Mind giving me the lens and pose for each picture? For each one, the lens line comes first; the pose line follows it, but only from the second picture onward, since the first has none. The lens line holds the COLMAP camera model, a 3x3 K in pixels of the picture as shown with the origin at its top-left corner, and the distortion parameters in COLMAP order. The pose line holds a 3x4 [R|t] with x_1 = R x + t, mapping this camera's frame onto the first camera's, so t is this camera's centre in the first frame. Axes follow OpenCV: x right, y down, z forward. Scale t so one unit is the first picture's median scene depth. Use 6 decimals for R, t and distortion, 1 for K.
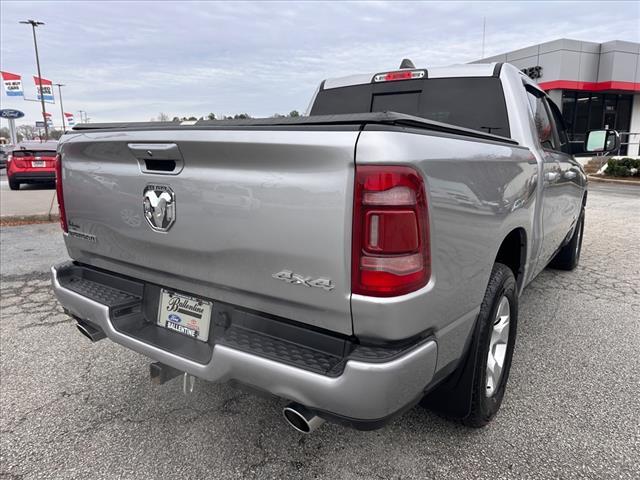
lens RADIAL K [[433.0, 0, 320.0], [0, 433.0, 240.0], [0, 0, 1]] dist [0.083939, -0.103912]
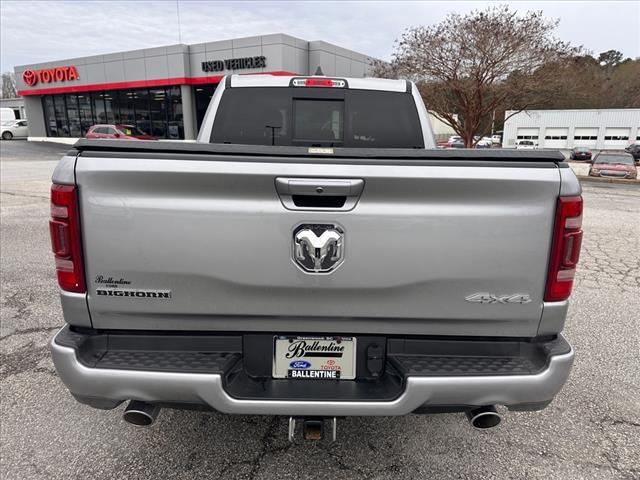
lens RADIAL K [[433.0, 0, 320.0], [0, 433.0, 240.0], [0, 0, 1]] dist [0.083939, -0.103912]
pose [[0.833664, -0.122134, 0.538598, -0.770861], [0.100117, 0.992503, 0.070097, -0.139105], [-0.543122, -0.004515, 0.839642, 0.228138]]
